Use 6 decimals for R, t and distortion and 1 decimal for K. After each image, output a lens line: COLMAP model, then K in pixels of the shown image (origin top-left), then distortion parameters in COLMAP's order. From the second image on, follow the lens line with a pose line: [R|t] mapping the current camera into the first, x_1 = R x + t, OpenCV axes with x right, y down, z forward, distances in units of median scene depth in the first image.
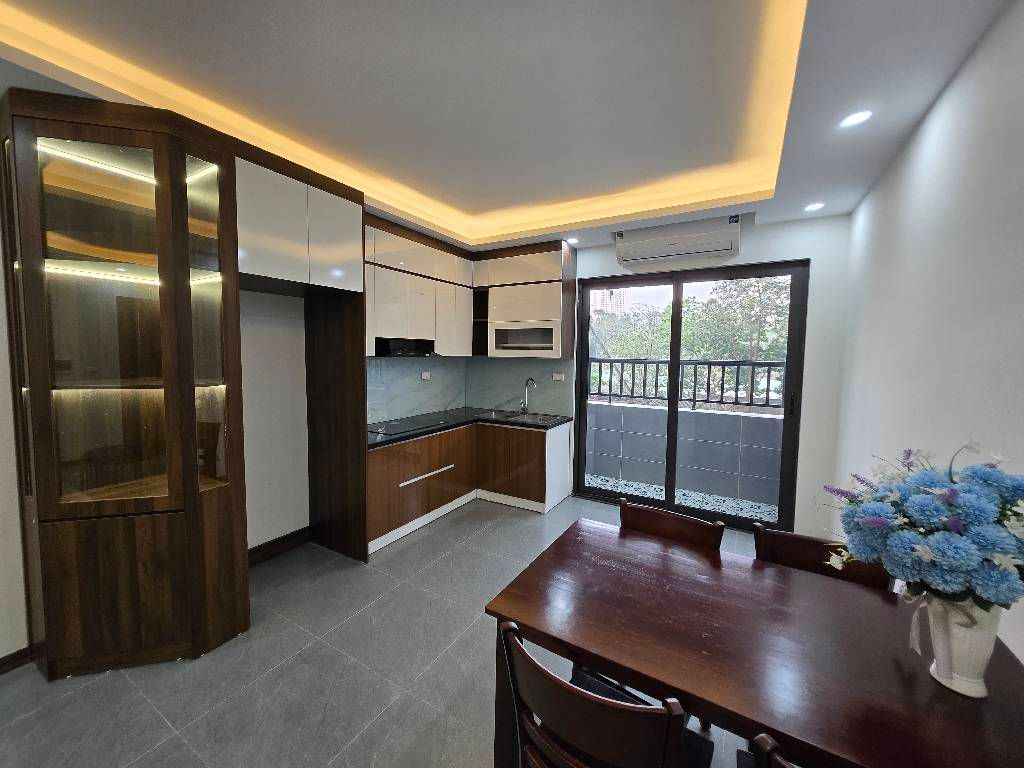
lens RADIAL K [[401.3, 0, 503.8], [0, 401.3, 375.8], [0, 0, 1]] dist [-0.000316, -0.000027]
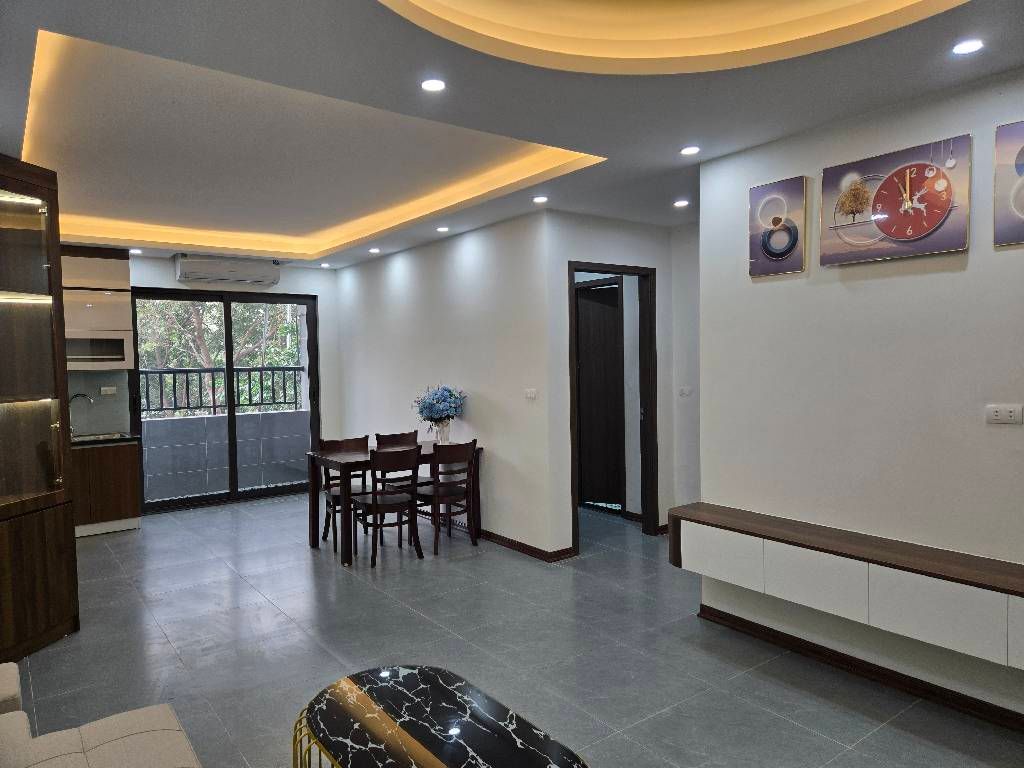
lens RADIAL K [[692.1, 0, 512.0], [0, 692.1, 384.0], [0, 0, 1]] dist [0.000380, 0.000106]
pose [[0.386965, -0.053299, 0.920553, -1.092359], [0.065804, 0.997379, 0.030085, 0.000530], [-0.919743, 0.048935, 0.389458, -0.522617]]
